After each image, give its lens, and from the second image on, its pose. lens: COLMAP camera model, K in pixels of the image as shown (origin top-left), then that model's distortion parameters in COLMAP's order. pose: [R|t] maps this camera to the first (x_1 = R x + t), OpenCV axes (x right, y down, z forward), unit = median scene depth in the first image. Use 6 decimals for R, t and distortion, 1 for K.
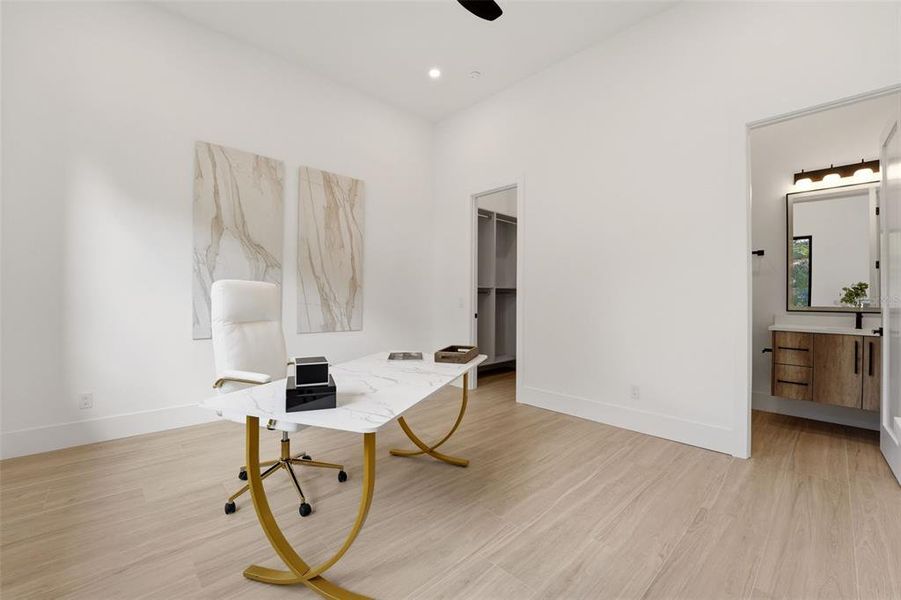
lens RADIAL K [[371.0, 0, 452.5], [0, 371.0, 299.2], [0, 0, 1]] dist [-0.019994, -0.000021]
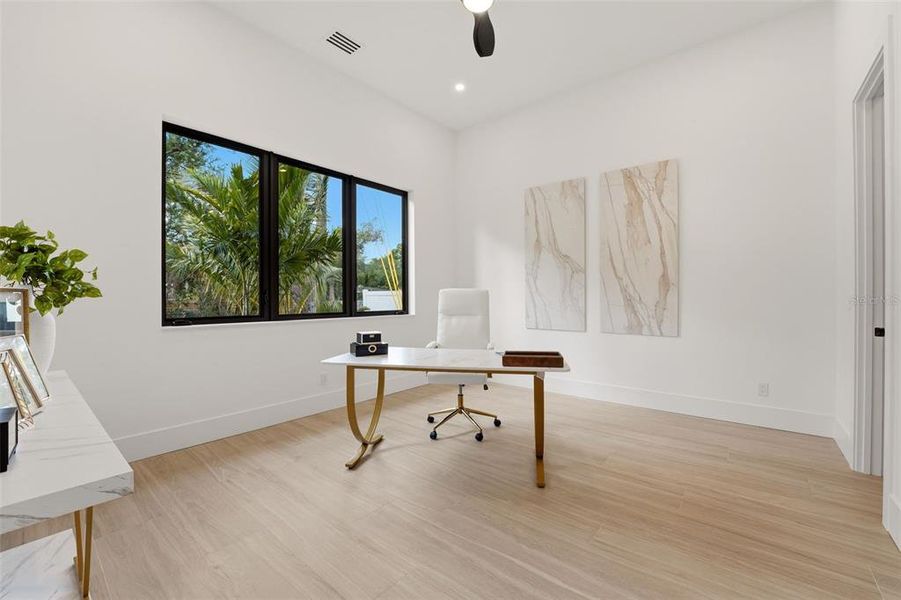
lens RADIAL K [[371.0, 0, 451.6], [0, 371.0, 300.9], [0, 0, 1]] dist [-0.019994, -0.000021]
pose [[0.122023, -0.003460, -0.992521, 0.572263], [0.000039, 0.999994, -0.003481, 0.005399], [0.992527, 0.000386, 0.122023, 0.437017]]
